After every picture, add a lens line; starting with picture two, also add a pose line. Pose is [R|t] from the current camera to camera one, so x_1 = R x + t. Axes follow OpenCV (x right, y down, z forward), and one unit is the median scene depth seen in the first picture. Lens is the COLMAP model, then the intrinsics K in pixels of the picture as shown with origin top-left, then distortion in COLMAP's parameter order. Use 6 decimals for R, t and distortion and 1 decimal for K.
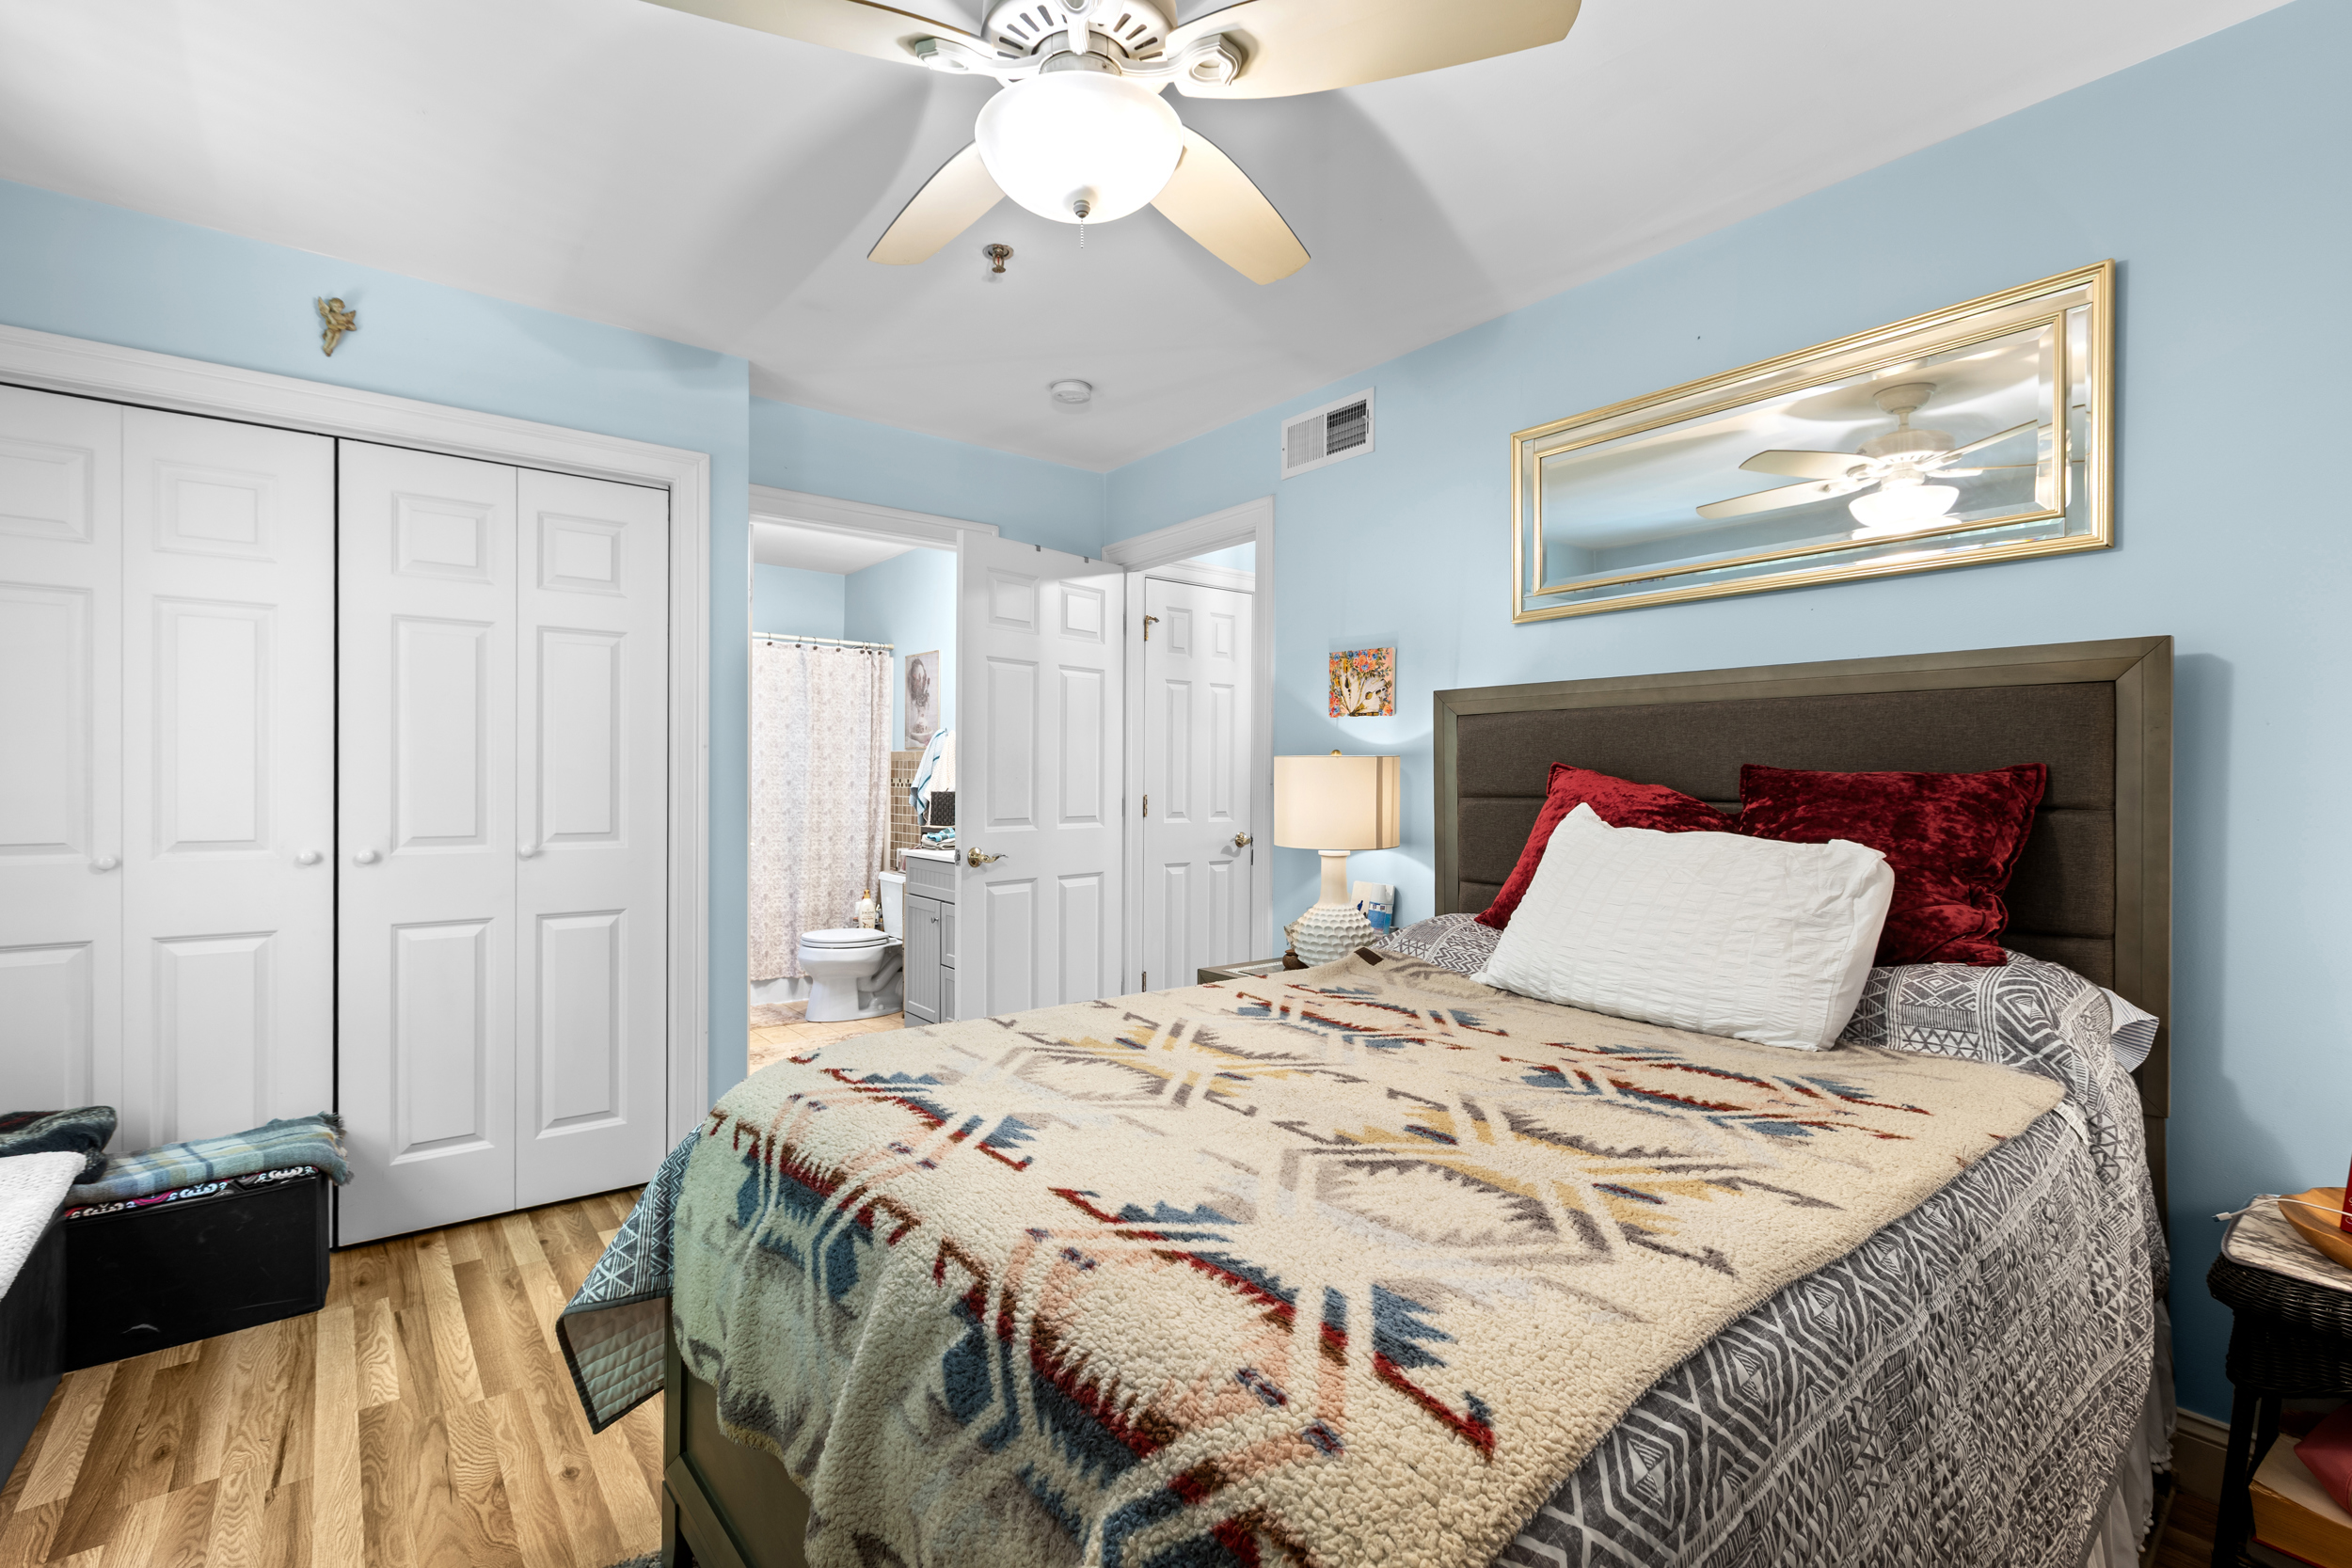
lens RADIAL K [[1055.5, 0, 1163.6], [0, 1055.5, 781.4], [0, 0, 1]] dist [-0.000108, -0.000517]
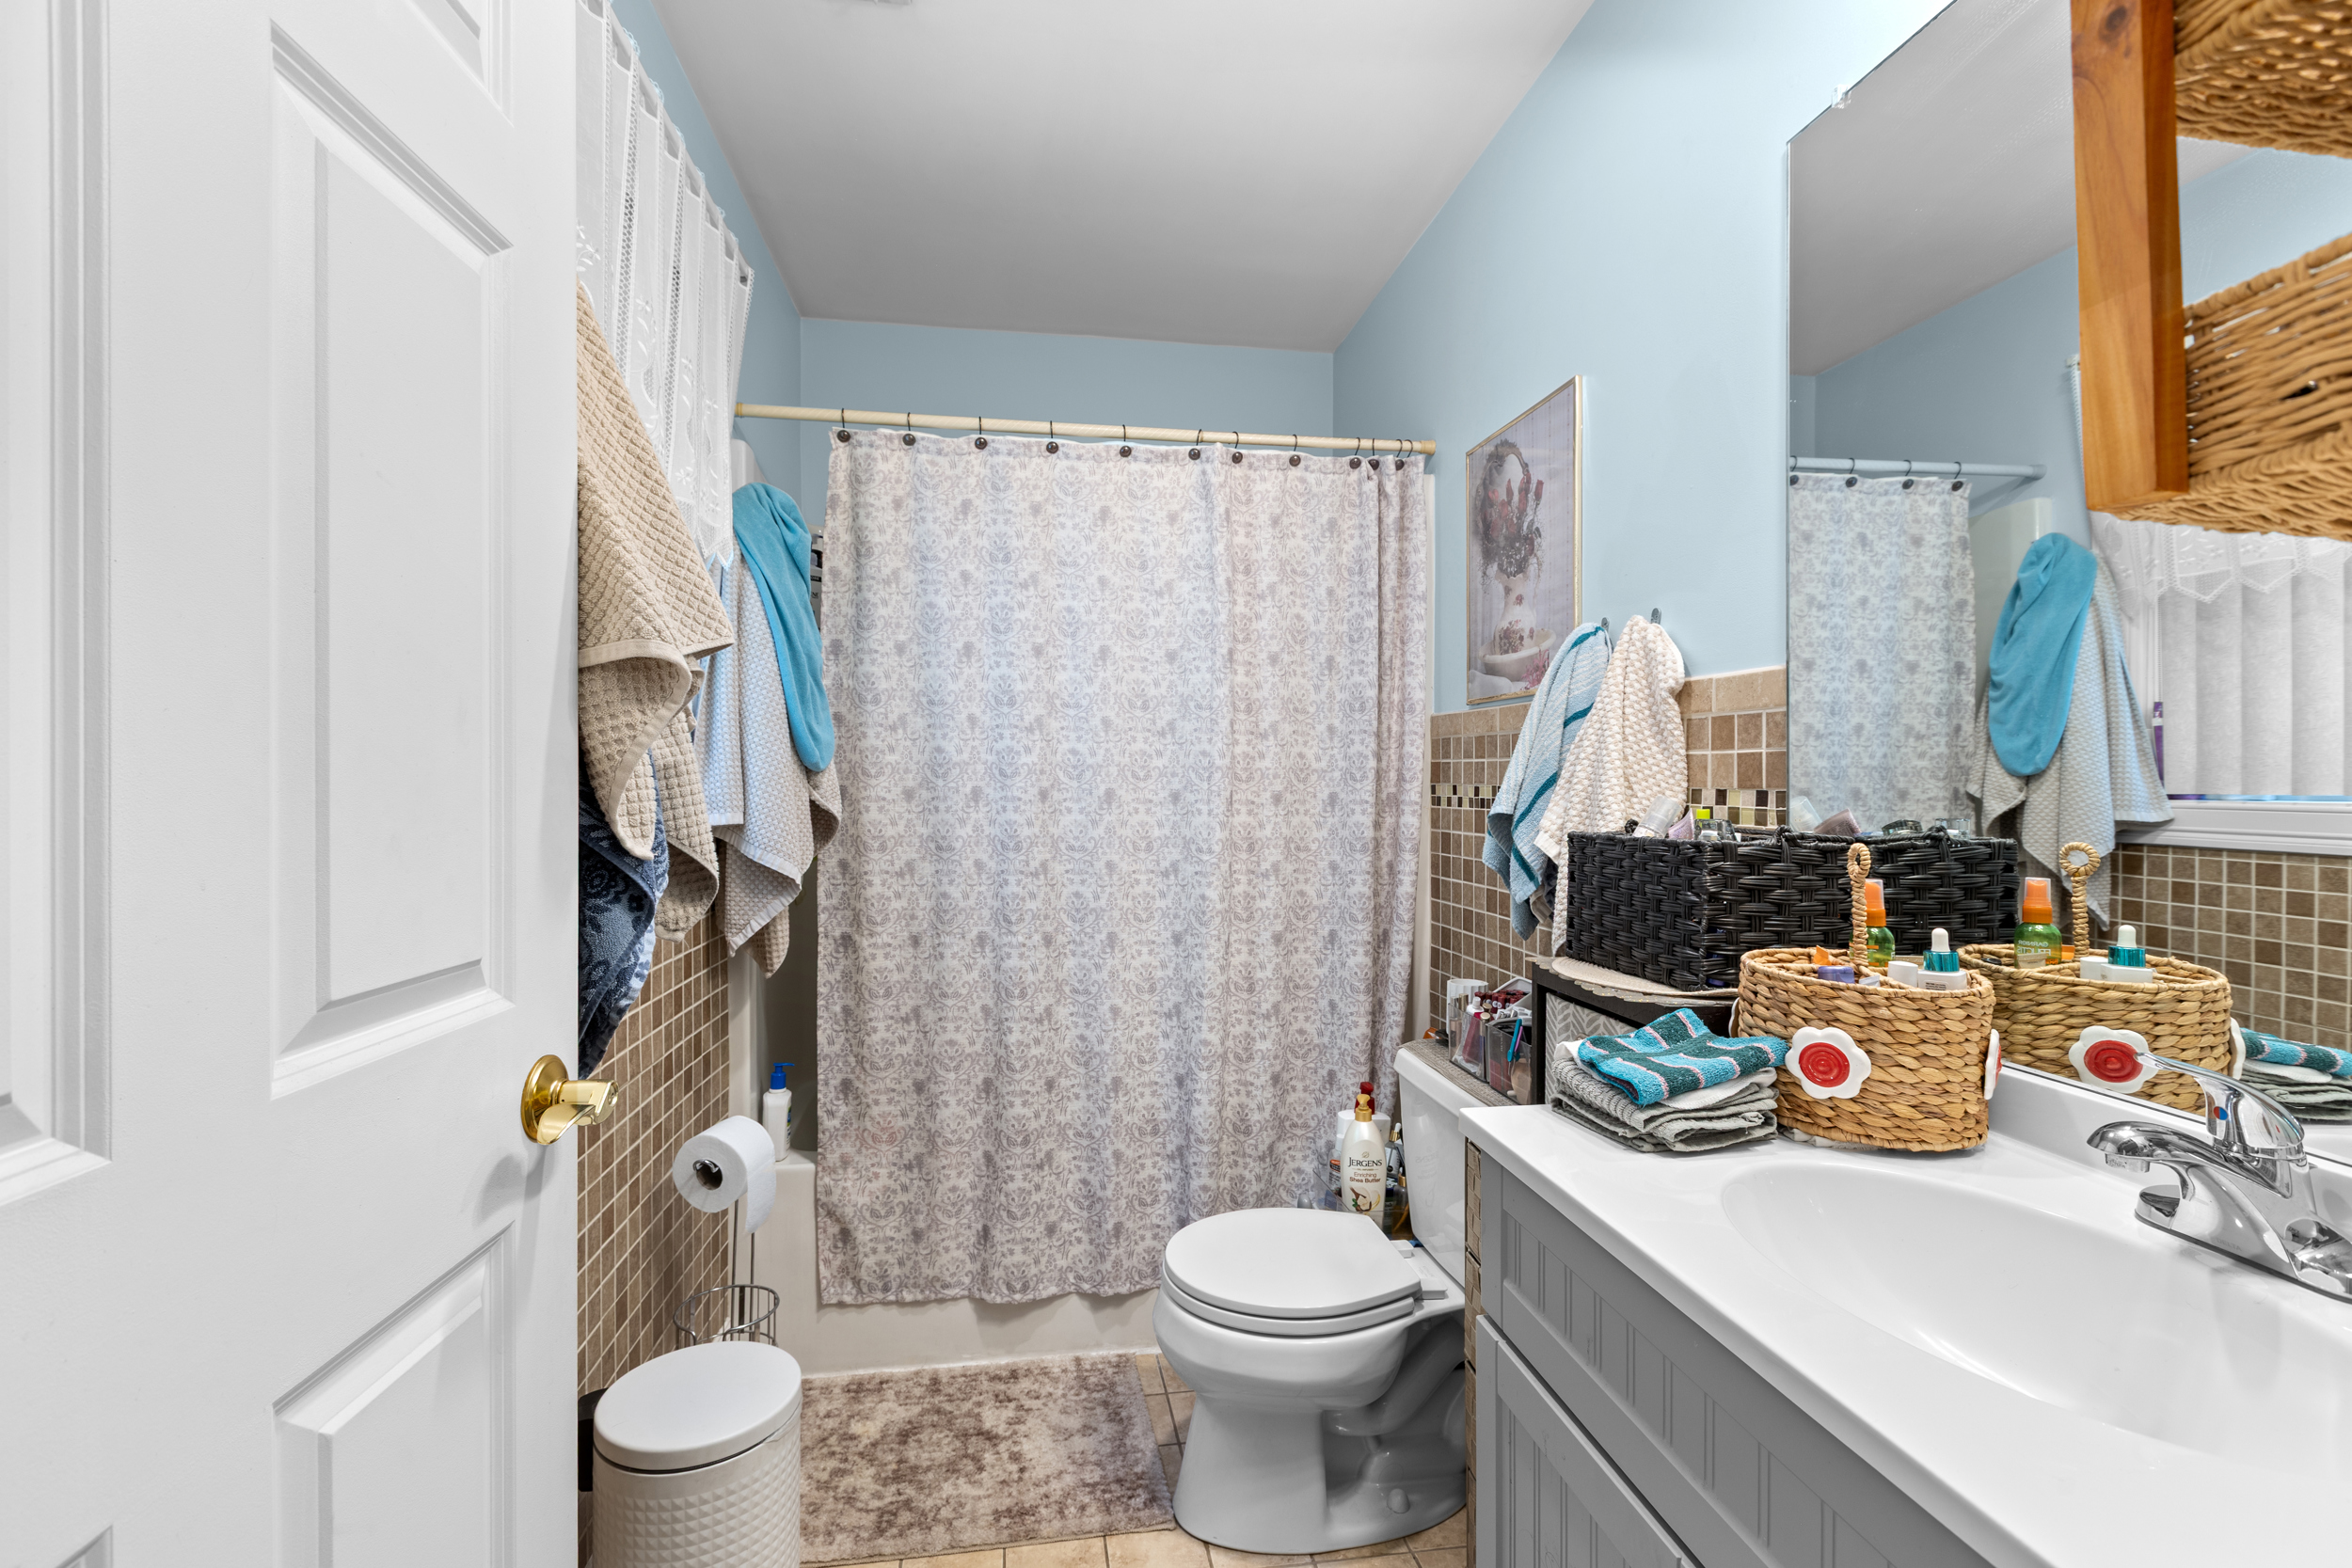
lens RADIAL K [[1055.5, 0, 1164.2], [0, 1055.5, 785.5], [0, 0, 1]] dist [-0.000108, -0.000517]
pose [[0.870329, -0.005930, -0.492435, -0.158841], [0.003997, 0.999980, -0.004978, -0.001118], [0.492455, 0.002364, 0.870335, 0.638787]]
